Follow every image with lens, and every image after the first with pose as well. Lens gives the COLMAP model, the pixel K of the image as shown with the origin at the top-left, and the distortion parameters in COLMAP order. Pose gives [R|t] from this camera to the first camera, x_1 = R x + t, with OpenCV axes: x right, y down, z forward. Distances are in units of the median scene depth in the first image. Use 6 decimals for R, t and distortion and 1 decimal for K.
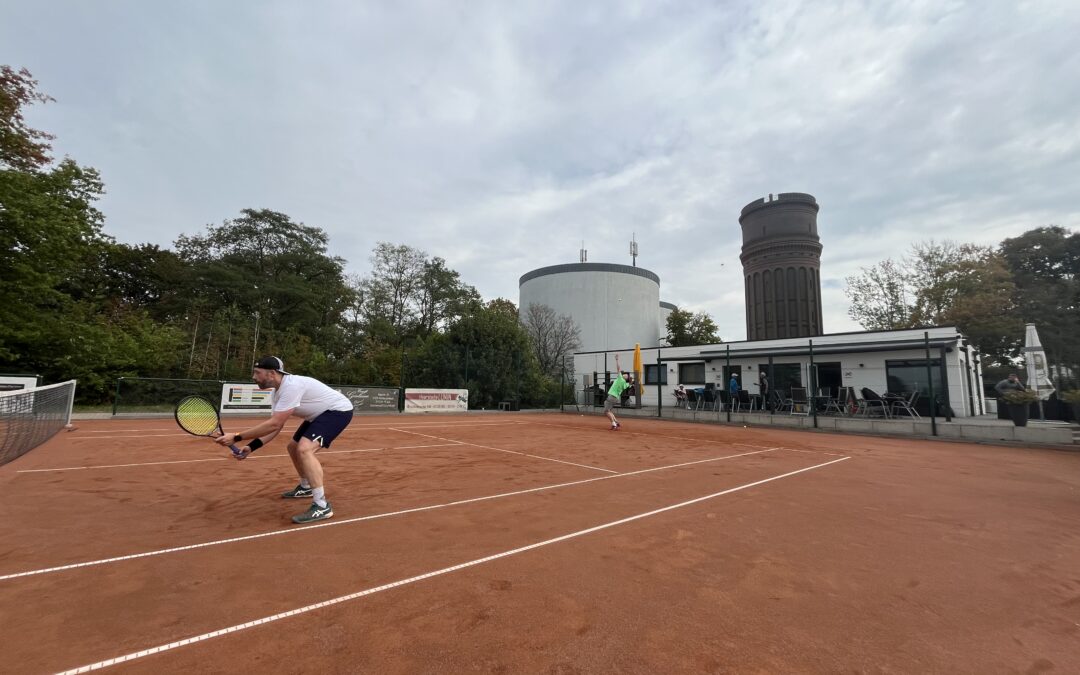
lens RADIAL K [[430.9, 0, 540.0], [0, 430.9, 337.5], [0, 0, 1]] dist [-0.000831, 0.000084]
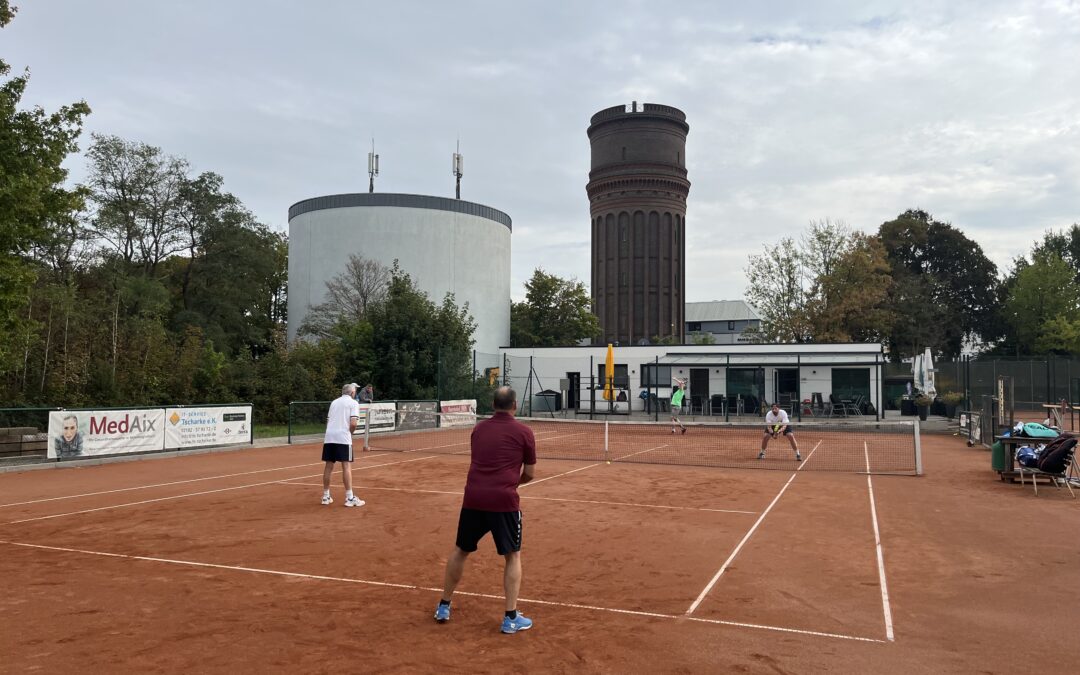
lens RADIAL K [[808.0, 0, 540.0], [0, 808.0, 337.5], [0, 0, 1]] dist [0.008780, 0.000722]
pose [[0.892543, 0.013647, 0.450756, -0.190319], [-0.045754, 0.997125, 0.060409, -0.026804], [-0.448635, -0.074542, 0.890601, -0.125458]]
